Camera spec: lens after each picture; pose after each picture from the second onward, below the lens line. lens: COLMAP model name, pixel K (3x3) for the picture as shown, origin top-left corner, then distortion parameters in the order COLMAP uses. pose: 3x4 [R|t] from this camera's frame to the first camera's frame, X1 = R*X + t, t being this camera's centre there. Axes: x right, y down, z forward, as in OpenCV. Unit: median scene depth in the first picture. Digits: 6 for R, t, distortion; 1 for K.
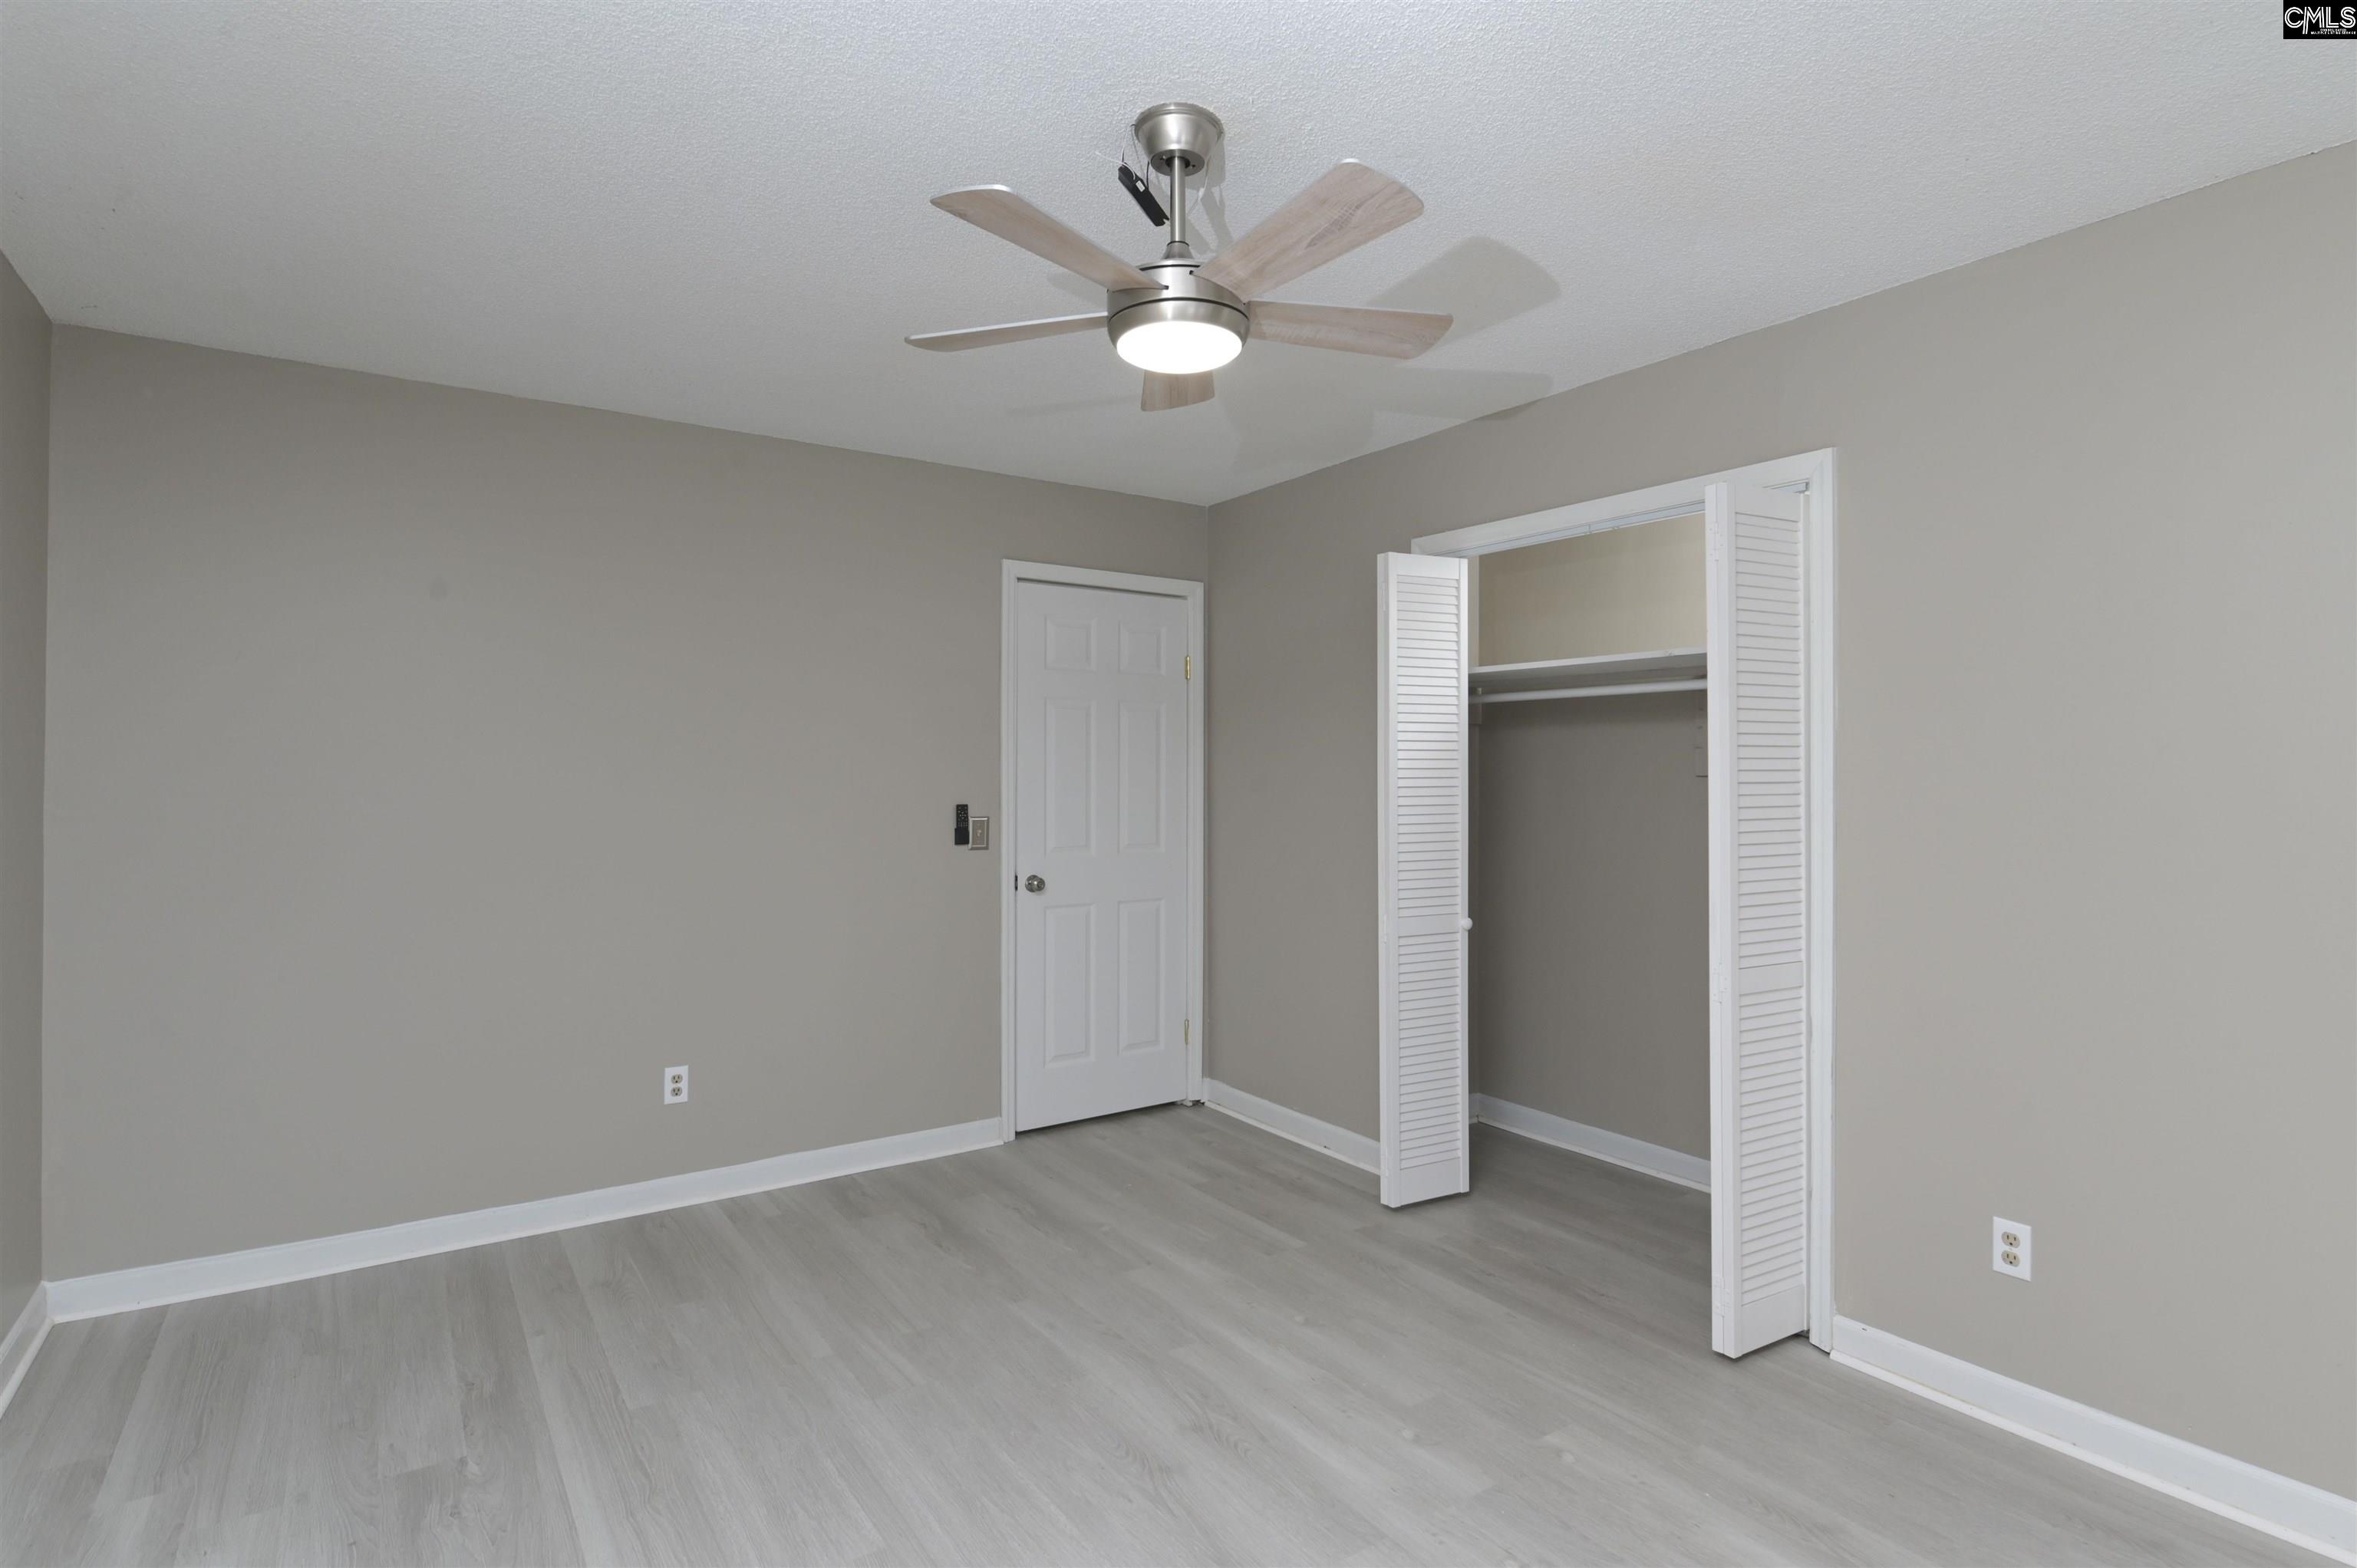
lens RADIAL K [[1165.1, 0, 1206.1], [0, 1165.1, 768.6], [0, 0, 1]] dist [-0.000347, -0.000731]
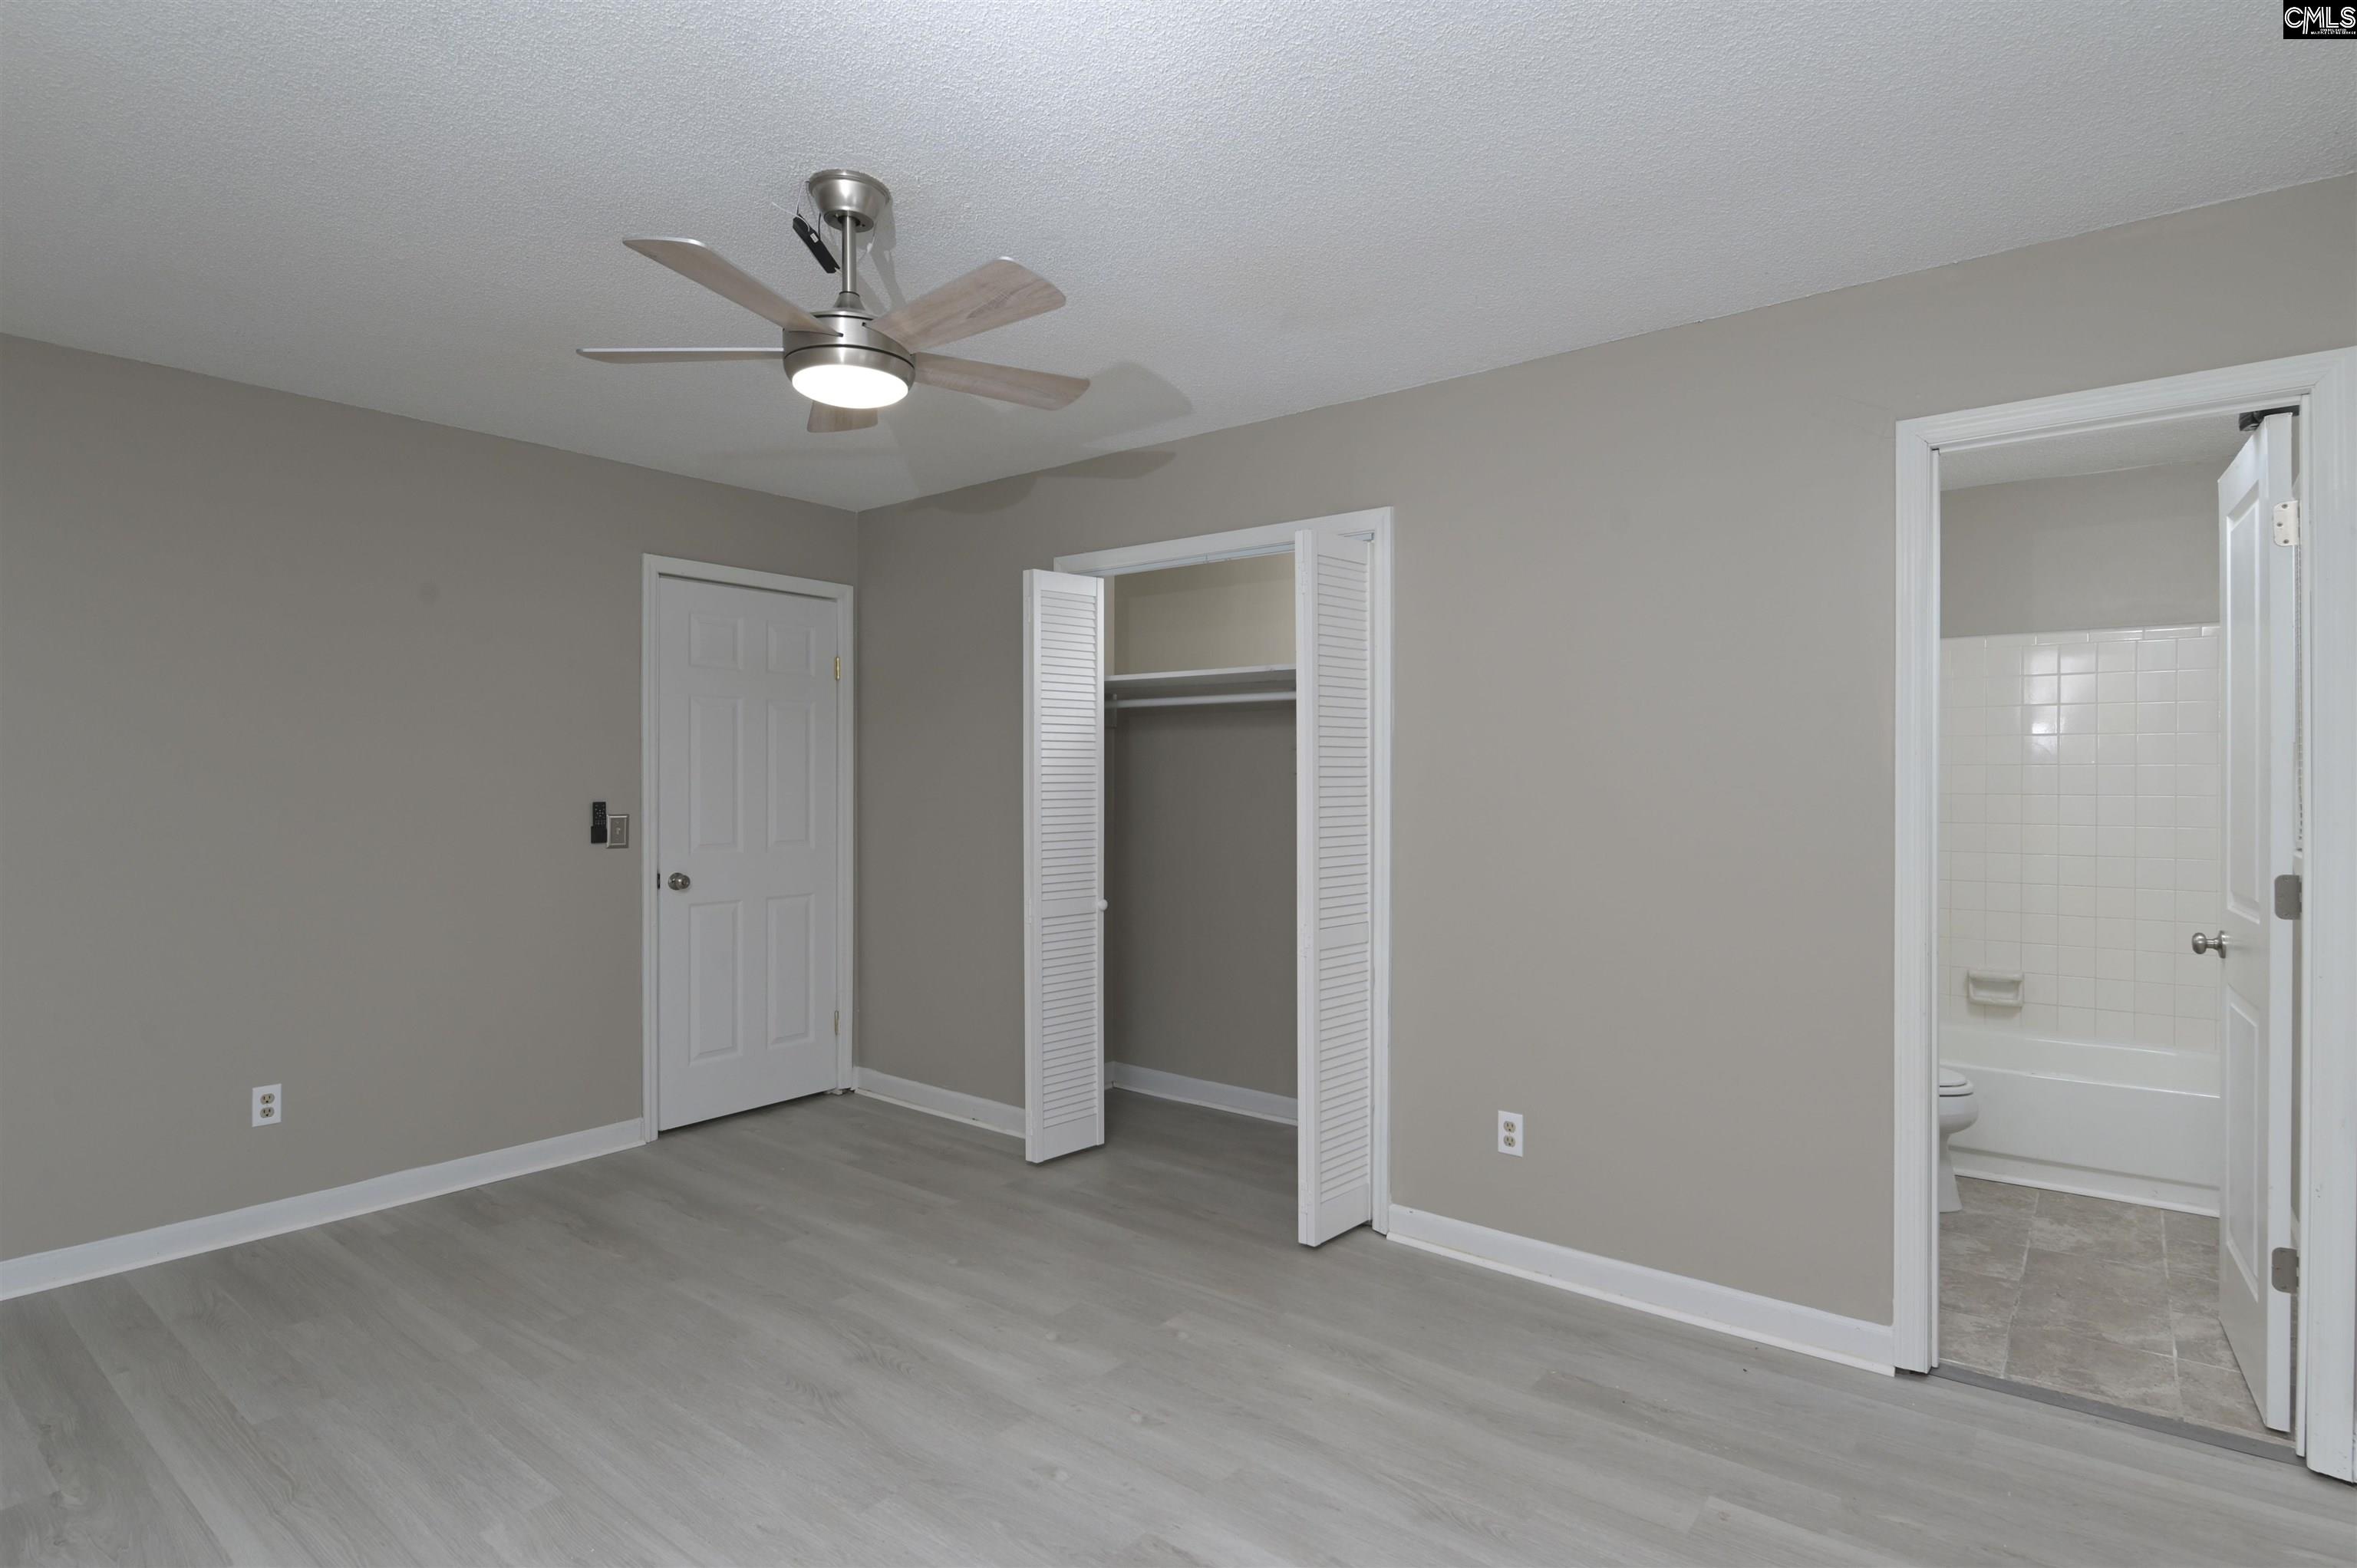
lens RADIAL K [[1163.1, 0, 1178.5], [0, 1163.1, 784.0], [0, 0, 1]] dist [0.013696, -0.012862]
pose [[0.960318, -0.000973, 0.278907, -0.024350], [-0.001950, 0.999946, 0.010202, 0.007450], [-0.278902, -0.010341, 0.960264, -0.125958]]
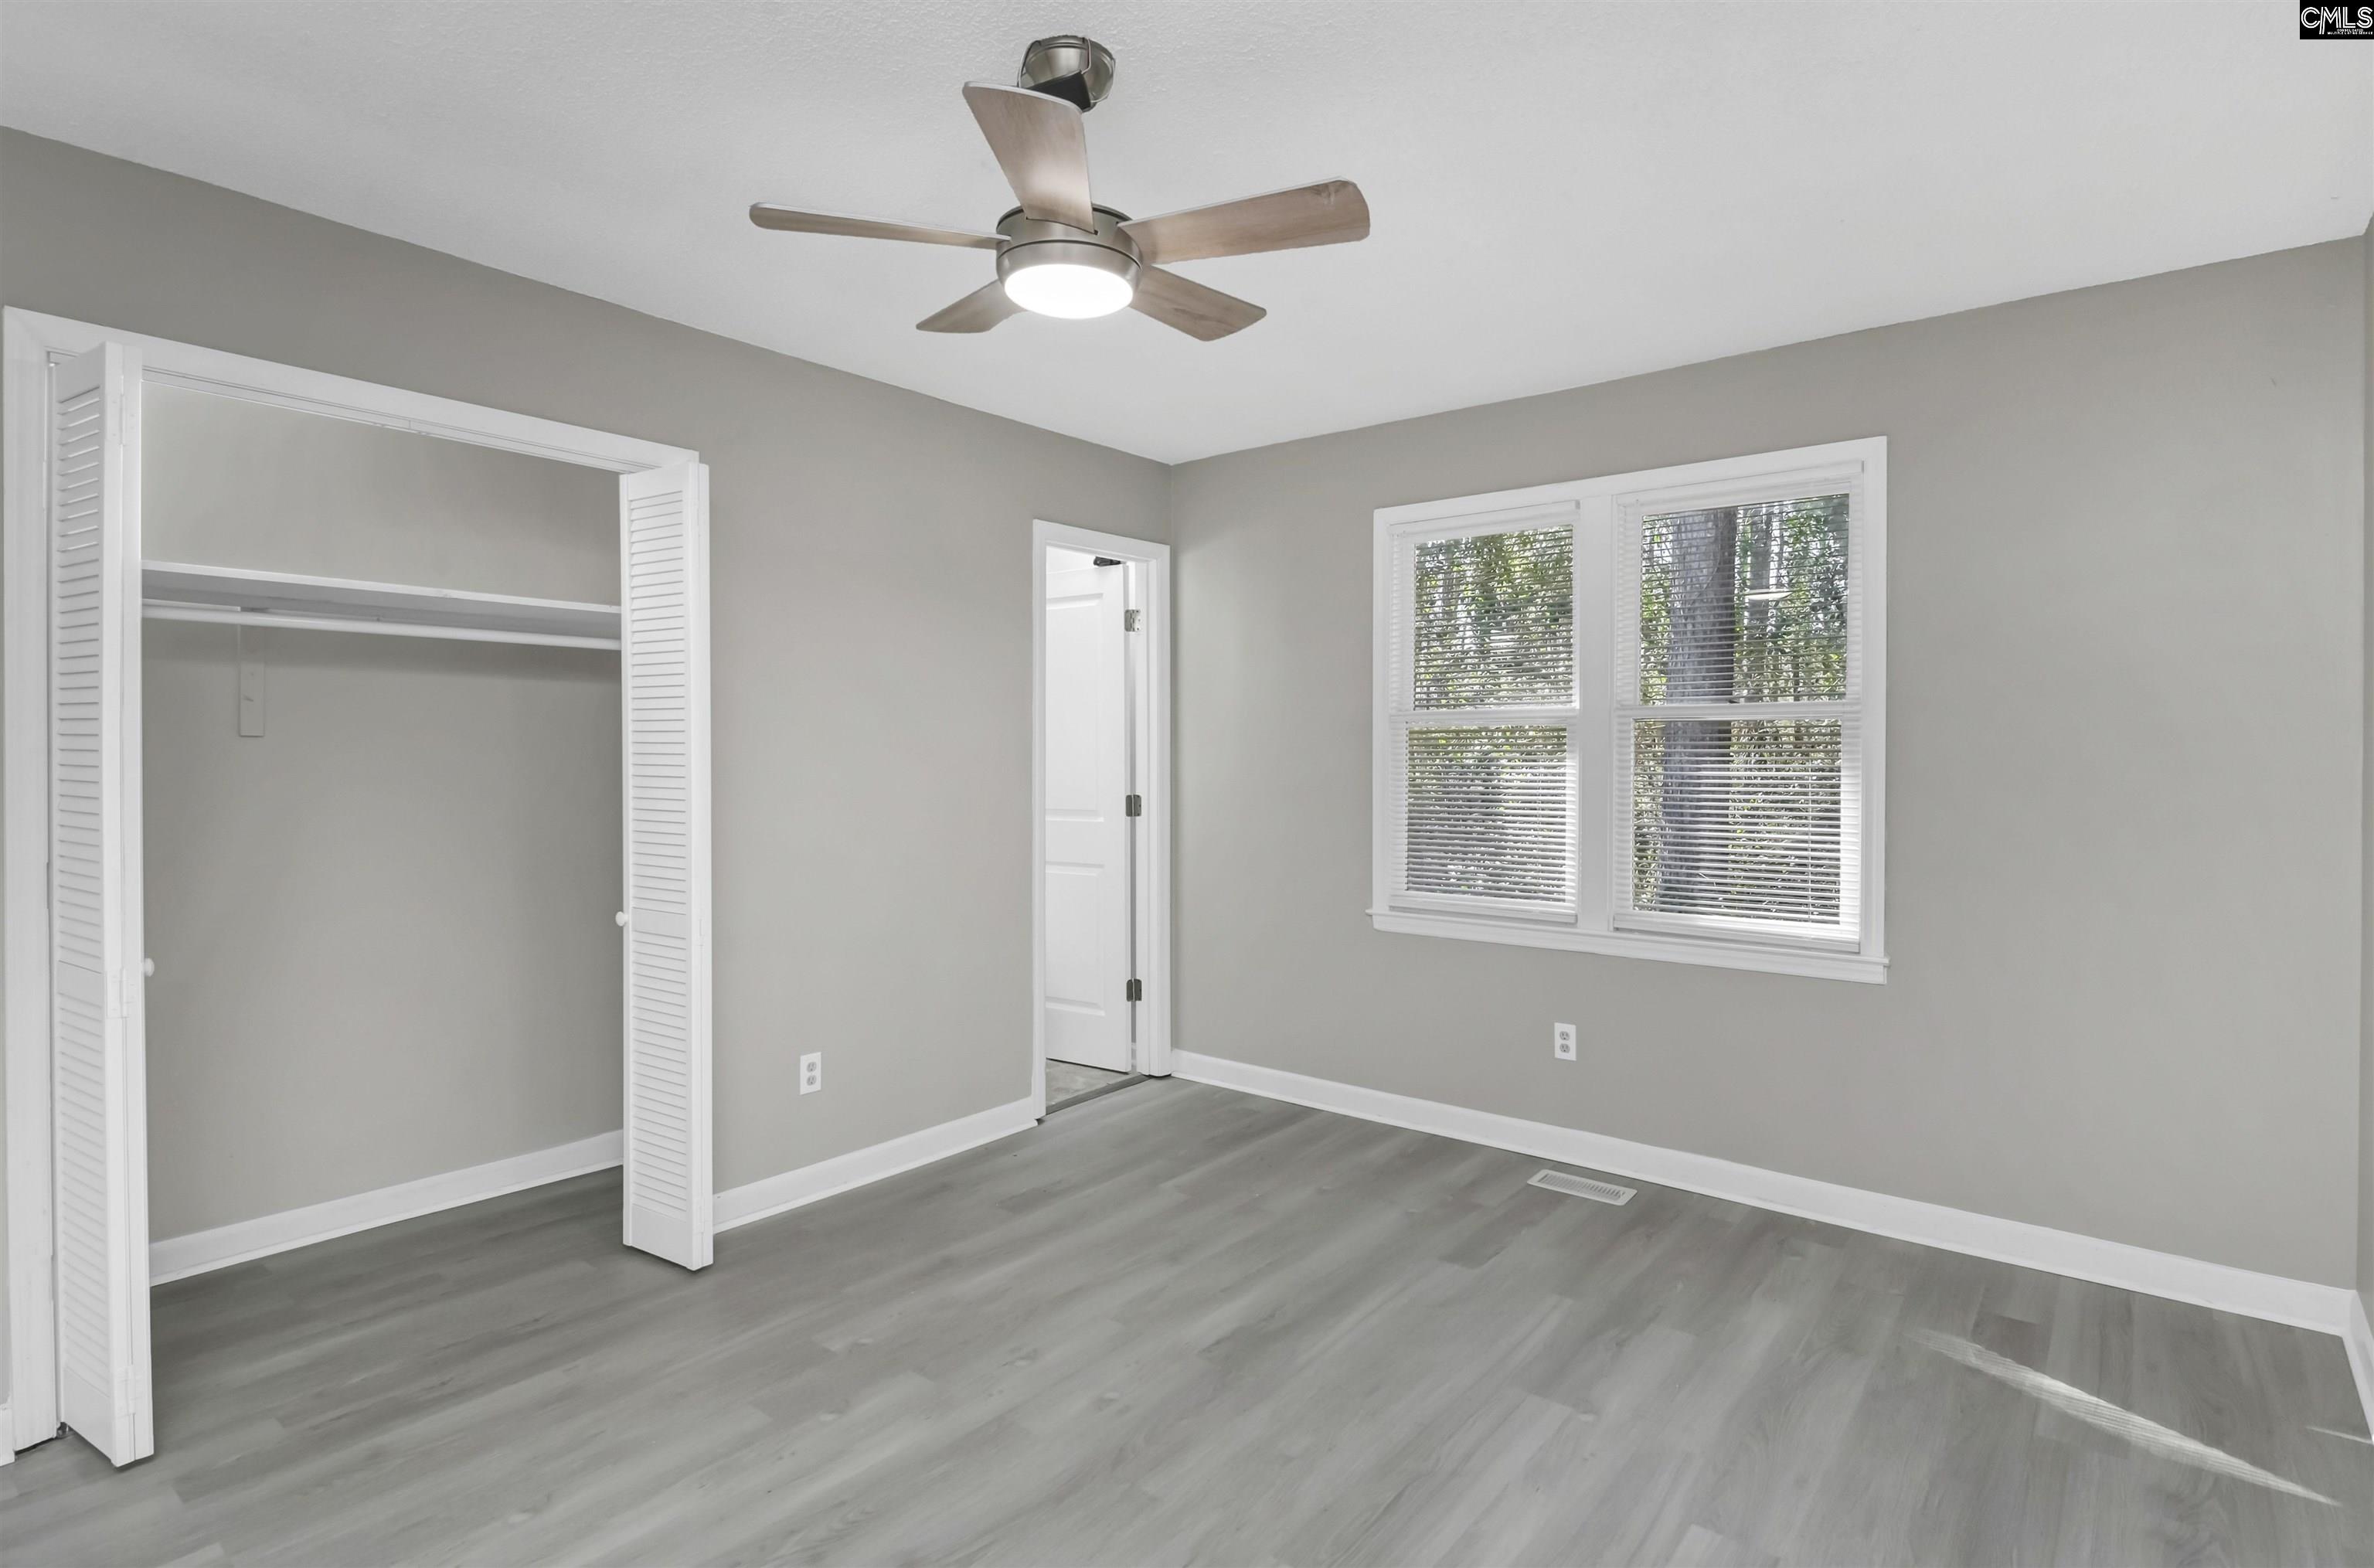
lens RADIAL K [[1203.0, 0, 1187.0], [0, 1203.0, 784.0], [0, 0, 1]] dist [-0.000839, -0.000155]
pose [[-0.273275, -0.022265, 0.961678, -0.733892], [-0.006652, 0.999752, 0.021256, 0.022829], [-0.961913, -0.000589, -0.273355, 0.852028]]
